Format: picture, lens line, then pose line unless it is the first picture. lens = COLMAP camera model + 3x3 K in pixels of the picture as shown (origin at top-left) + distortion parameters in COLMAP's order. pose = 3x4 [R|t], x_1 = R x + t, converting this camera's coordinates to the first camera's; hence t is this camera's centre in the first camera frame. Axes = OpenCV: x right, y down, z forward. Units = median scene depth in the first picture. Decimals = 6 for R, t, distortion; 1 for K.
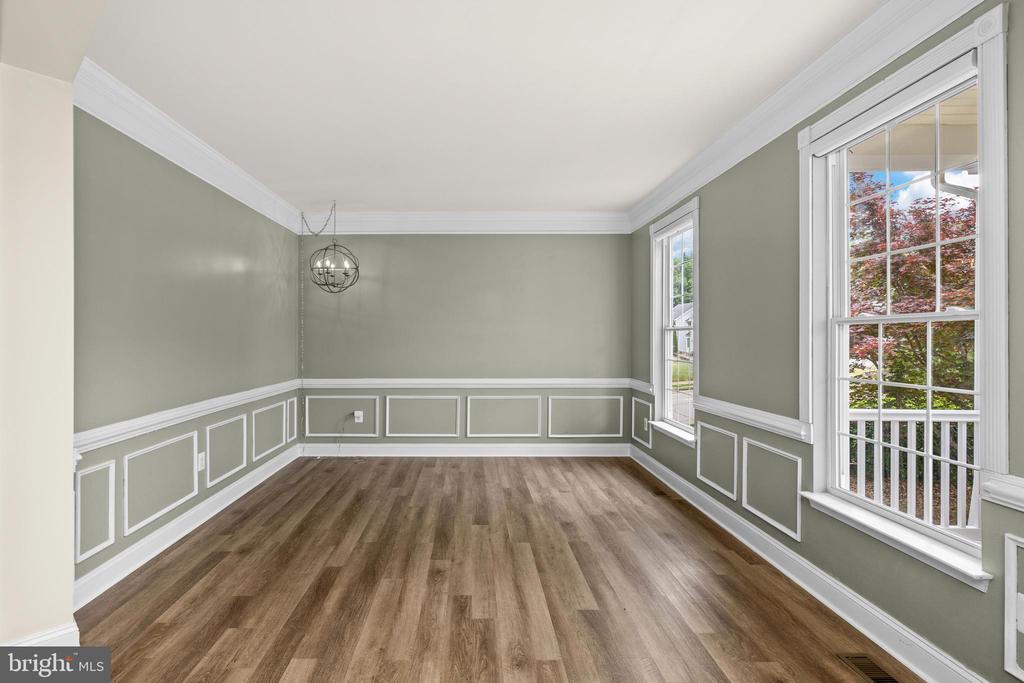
lens RADIAL K [[510.4, 0, 470.6], [0, 510.4, 338.2], [0, 0, 1]] dist [-0.003558, 0.000235]
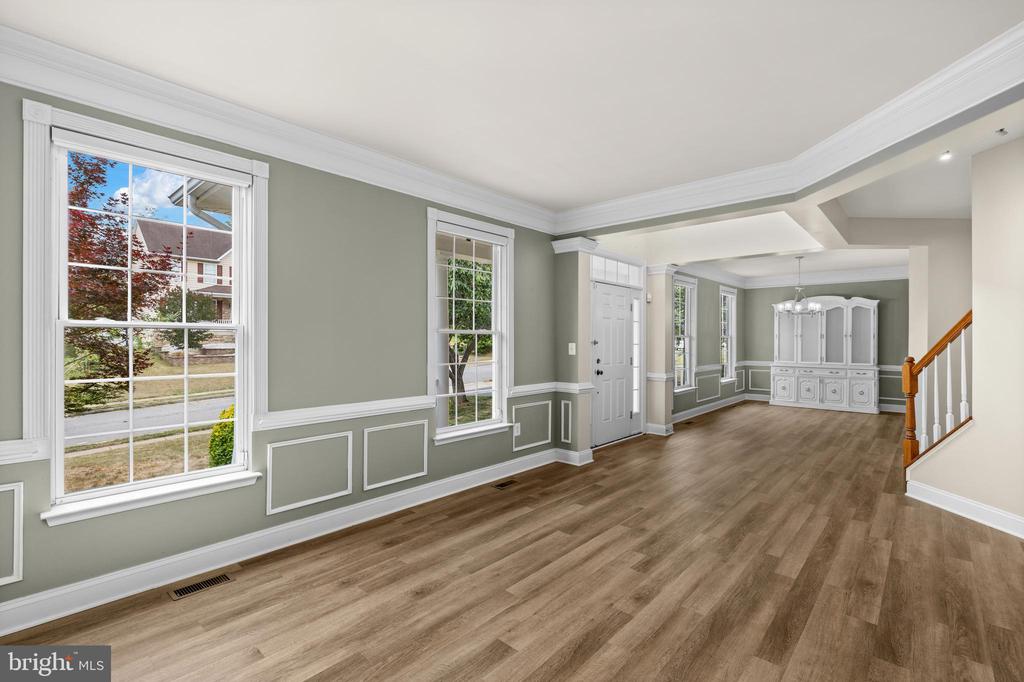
lens RADIAL K [[459.2, 0, 512.0], [0, 459.2, 341.0], [0, 0, 1]] dist [-0.002106, 0.000132]
pose [[-0.742528, -0.000272, 0.669815, -0.321600], [-0.002046, 0.999996, -0.001862, 0.000969], [-0.669812, -0.002753, -0.742526, 1.278042]]
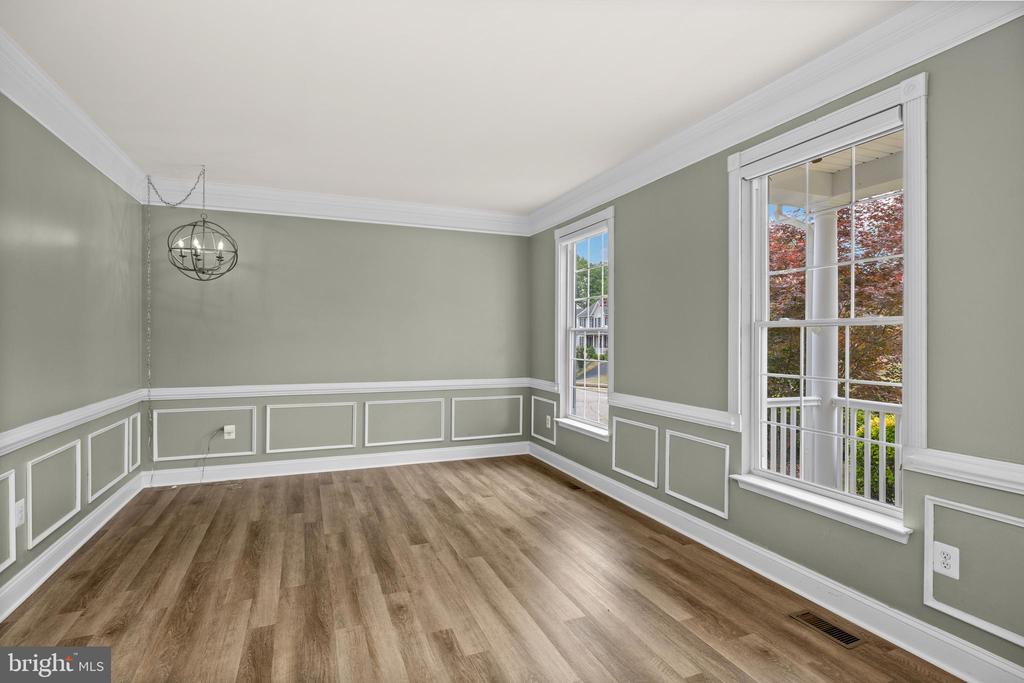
lens RADIAL K [[508.0, 0, 510.0], [0, 508.0, 341.1], [0, 0, 1]] dist [-0.004096, 0.000231]
pose [[0.925792, 0.002184, 0.378028, -0.157237], [-0.004324, 0.999979, 0.004812, 0.000367], [-0.378009, -0.006090, 0.925782, 0.098200]]
